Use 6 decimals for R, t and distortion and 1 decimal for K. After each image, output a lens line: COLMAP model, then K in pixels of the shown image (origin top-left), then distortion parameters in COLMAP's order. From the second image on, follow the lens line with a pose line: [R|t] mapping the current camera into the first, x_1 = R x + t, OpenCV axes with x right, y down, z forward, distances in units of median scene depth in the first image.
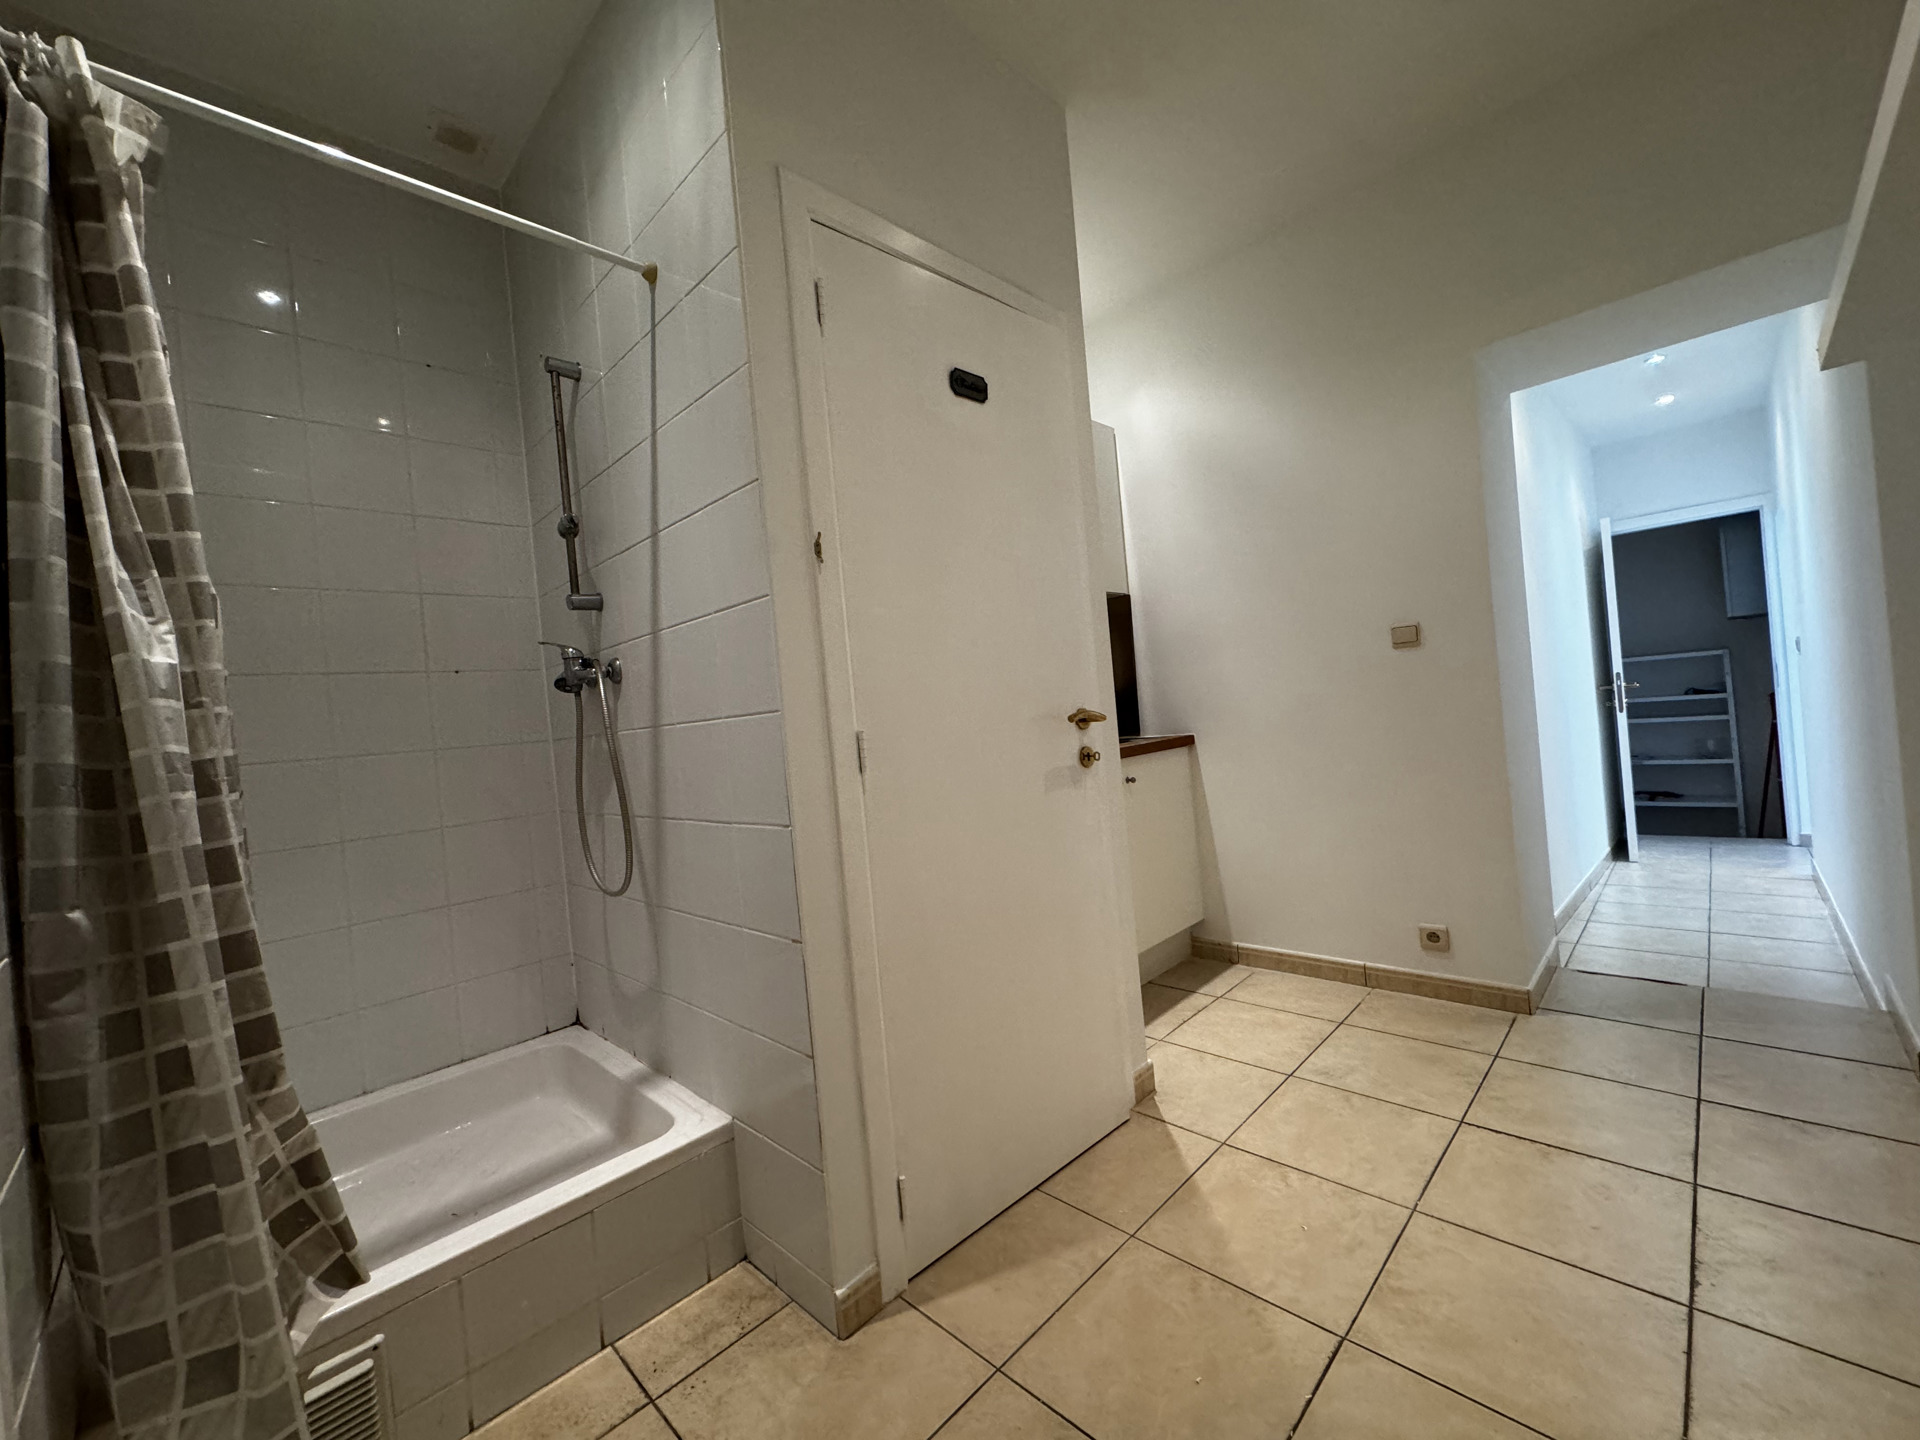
lens RADIAL K [[762.9, 0, 960.0], [0, 762.9, 720.0], [0, 0, 1]] dist [0.001876, 0.000007]
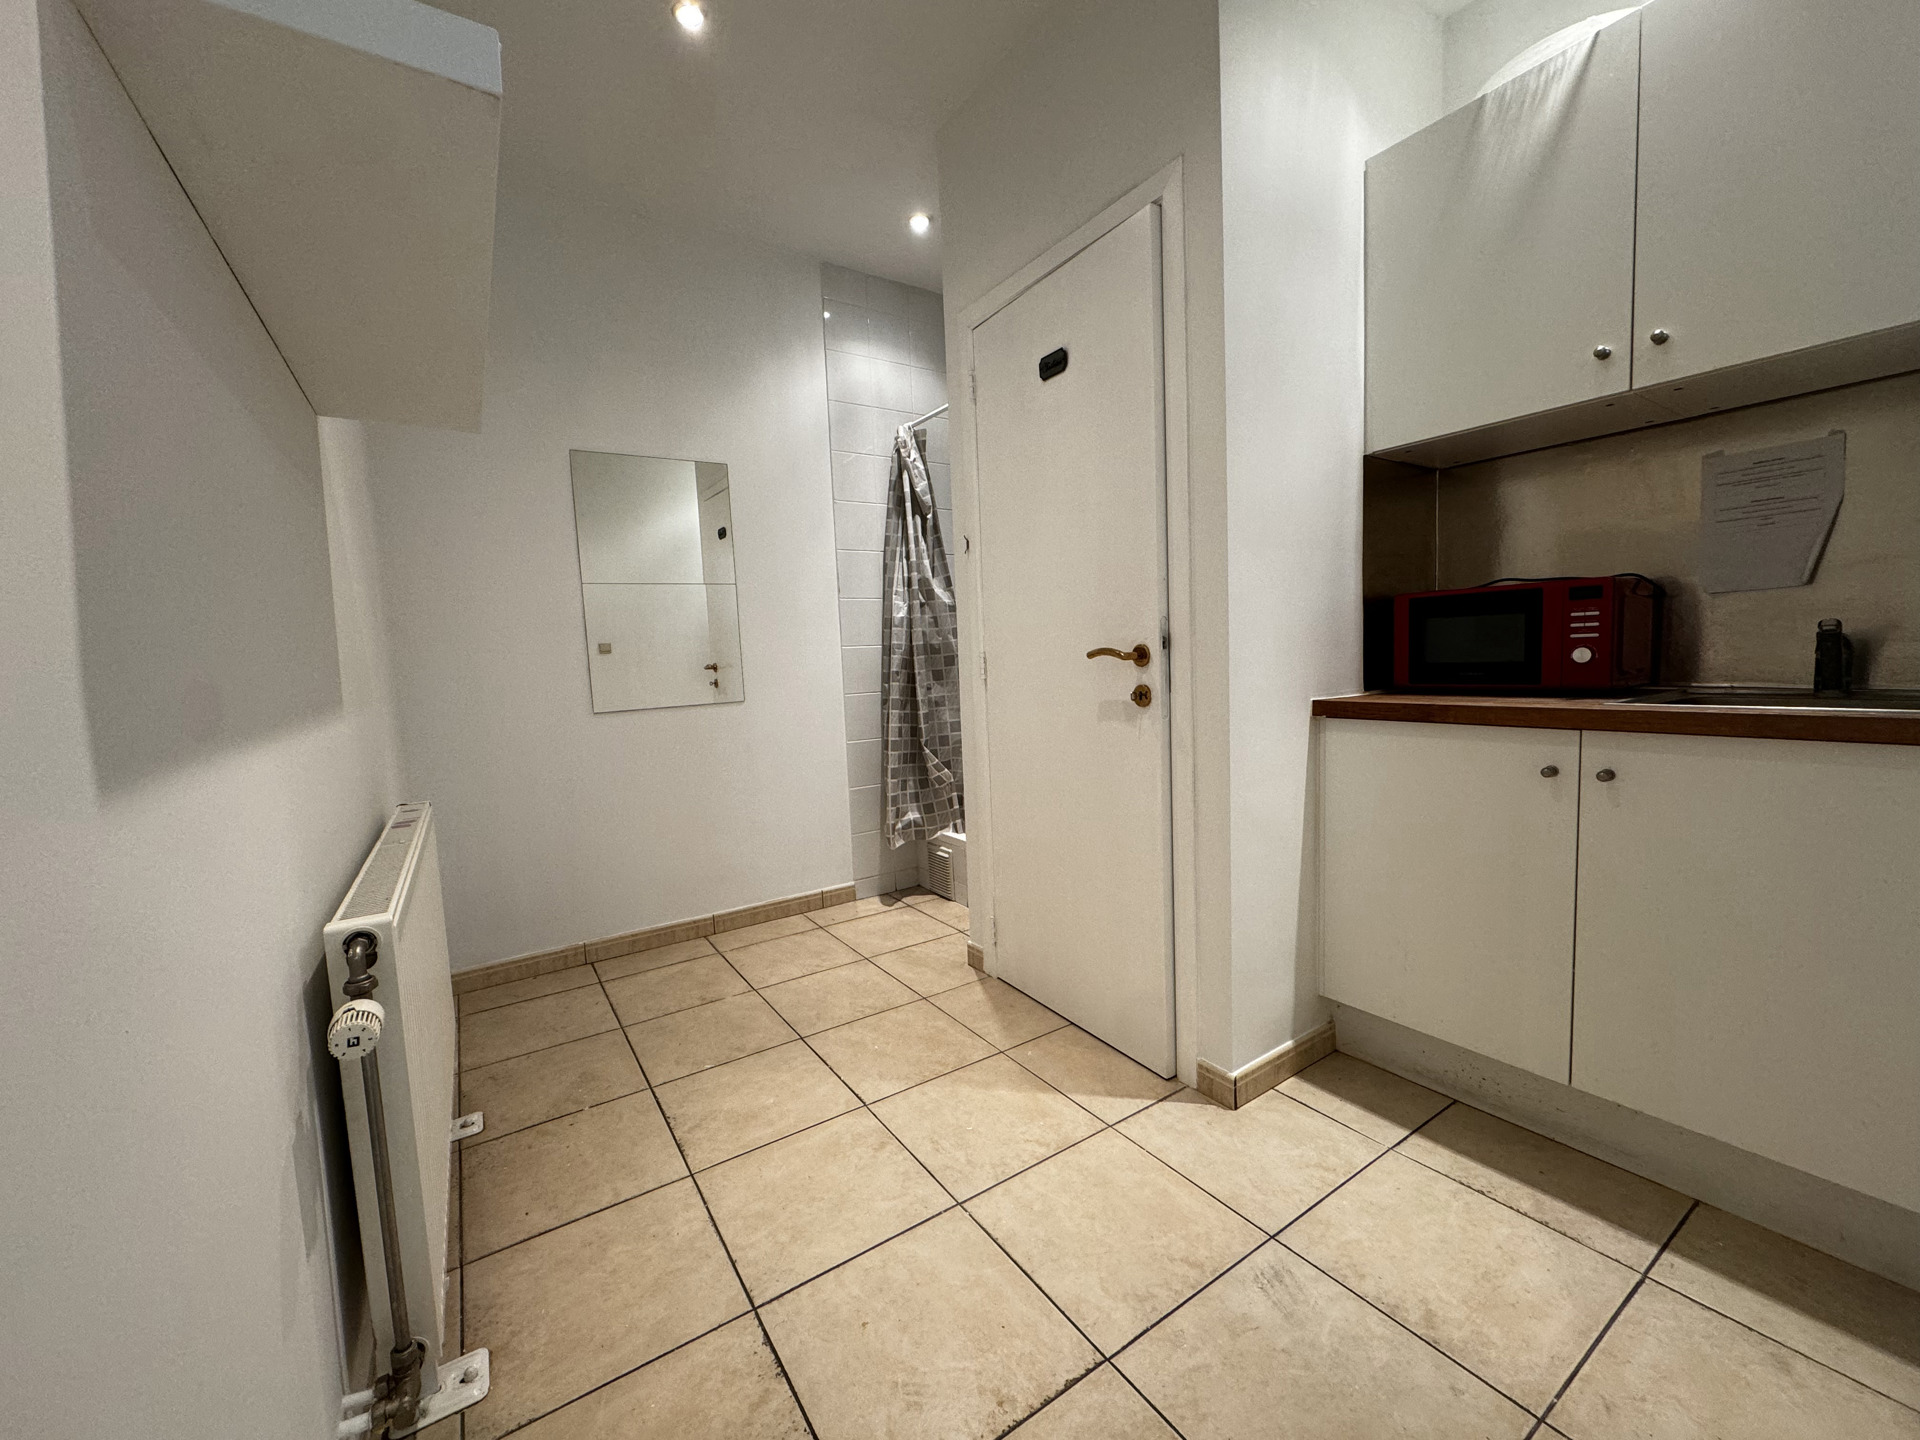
lens RADIAL K [[762.9, 0, 960.0], [0, 762.9, 720.0], [0, 0, 1]] dist [0.001876, 0.000007]
pose [[-0.191941, 0.183477, -0.964103, 1.241209], [0.047012, 0.982960, 0.177707, -0.111297], [0.980280, -0.011215, -0.197296, 1.056102]]
